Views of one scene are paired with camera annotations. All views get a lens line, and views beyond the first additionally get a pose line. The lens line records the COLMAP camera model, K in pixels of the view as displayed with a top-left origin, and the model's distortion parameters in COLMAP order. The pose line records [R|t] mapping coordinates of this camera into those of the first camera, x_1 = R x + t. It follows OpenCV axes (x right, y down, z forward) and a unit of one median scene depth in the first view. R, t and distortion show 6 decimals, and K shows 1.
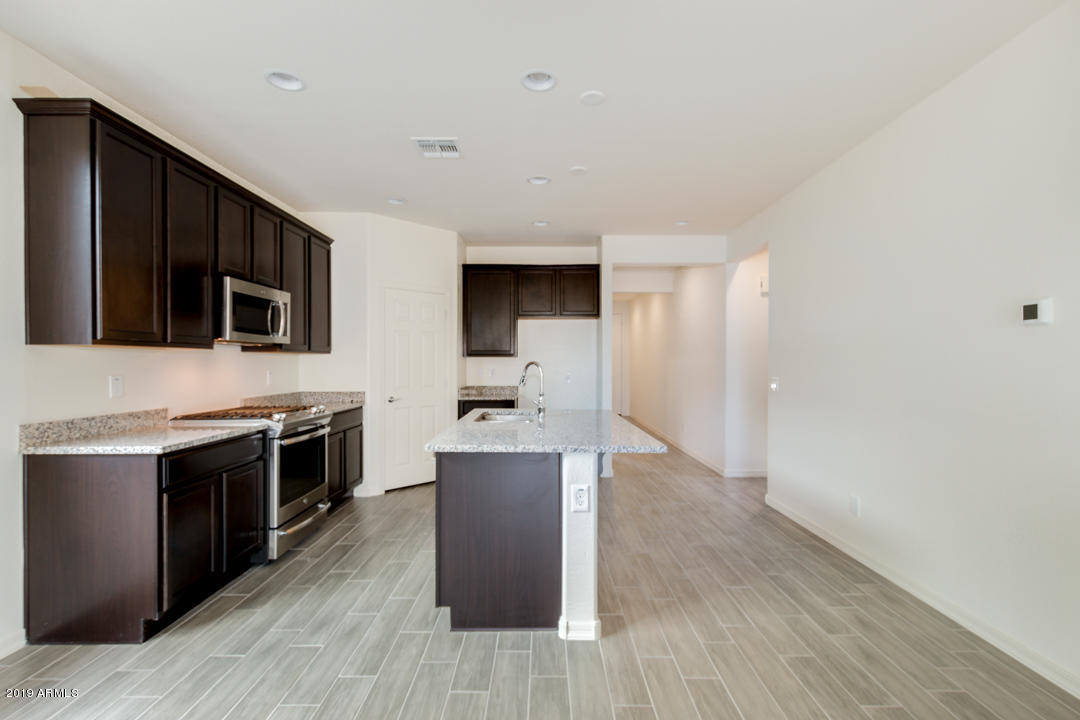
lens RADIAL K [[494.7, 0, 542.0], [0, 494.7, 366.3], [0, 0, 1]] dist [0.009079, -0.004516]
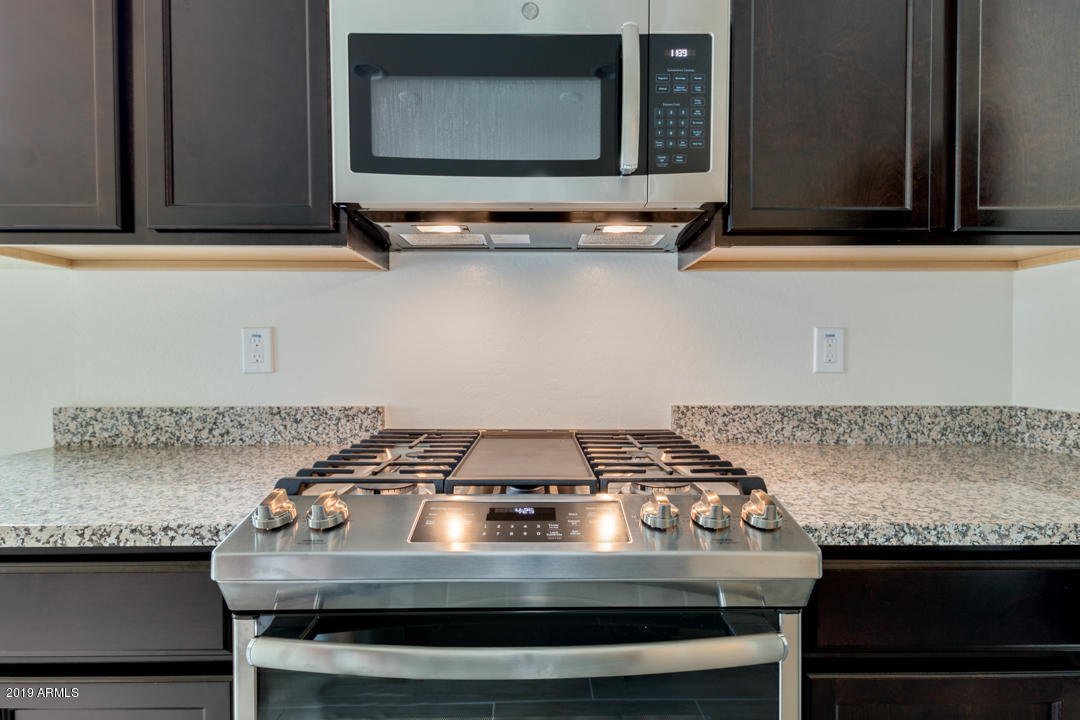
lens RADIAL K [[494.7, 0, 539.3], [0, 494.7, 365.2], [0, 0, 1]] dist [0.009079, -0.004516]
pose [[0.009216, 0.015234, -0.999841, -0.337711], [-0.007302, 0.999858, 0.015167, 0.040993], [0.999931, 0.007162, 0.009326, 1.145530]]
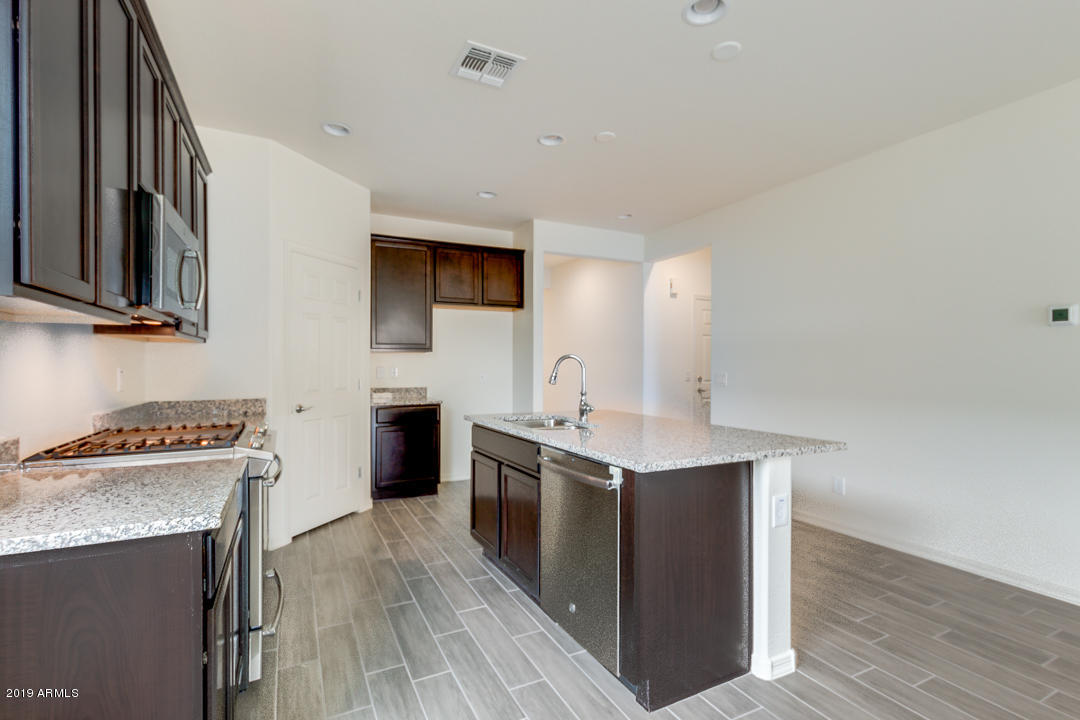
lens RADIAL K [[507.1, 0, 544.6], [0, 507.1, 364.1], [0, 0, 1]] dist [0.001414, -0.000039]
pose [[0.892419, 0.000358, 0.451208, -0.516751], [0.002458, 0.999981, -0.005655, 0.012870], [-0.451201, 0.006156, 0.892401, 0.299723]]
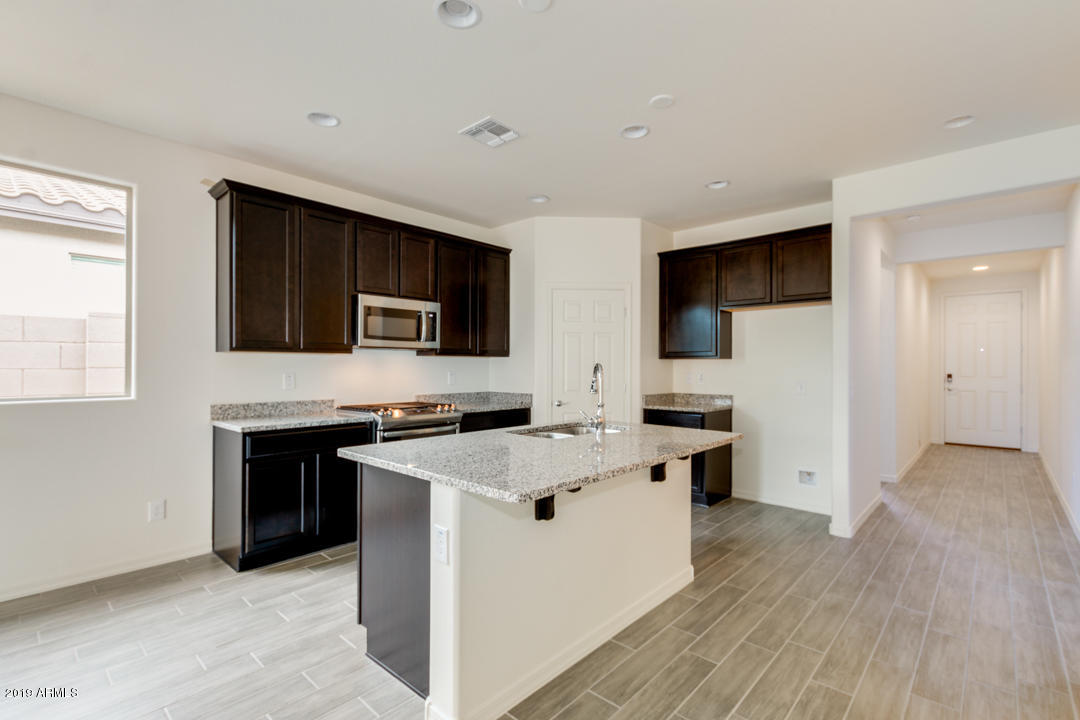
lens RADIAL K [[494.7, 0, 540.2], [0, 494.7, 366.0], [0, 0, 1]] dist [0.009079, -0.004516]
pose [[0.739145, 0.002318, -0.673542, 0.522577], [-0.008803, 0.999942, -0.006218, 0.000183], [0.673489, 0.010525, 0.739122, 0.410555]]
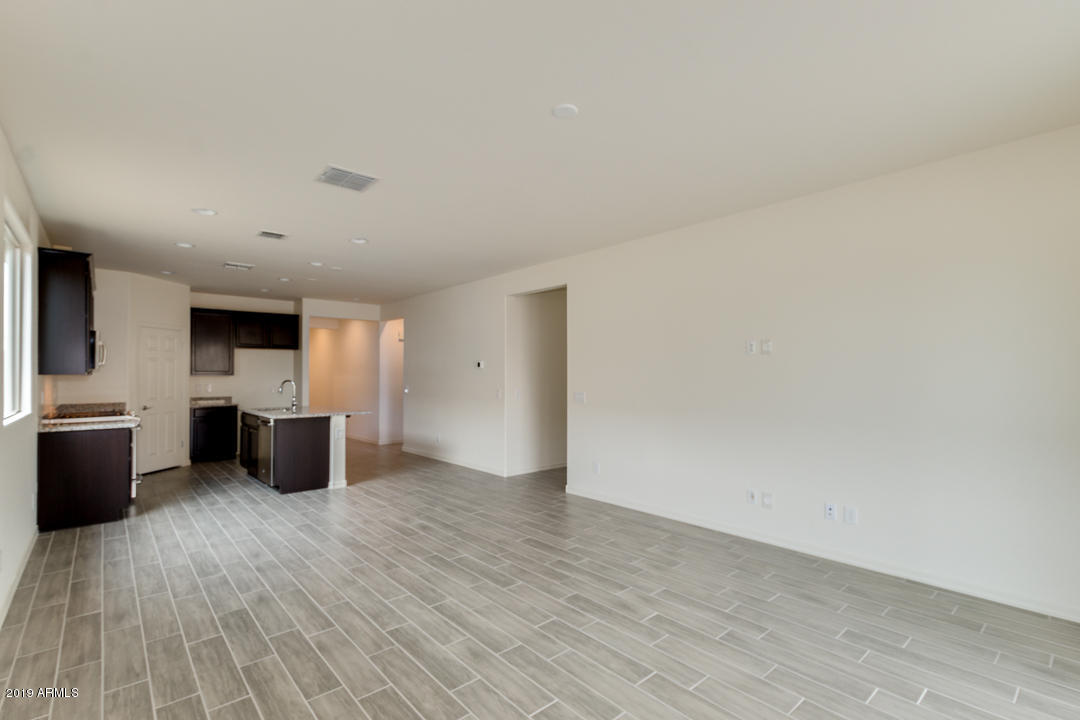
lens RADIAL K [[494.7, 0, 550.7], [0, 494.7, 368.1], [0, 0, 1]] dist [0.009079, -0.004516]
pose [[0.742228, 0.007071, 0.670111, -0.635904], [0.007743, 0.999787, -0.019126, -0.012515], [-0.670103, 0.019384, 0.742015, -1.264876]]
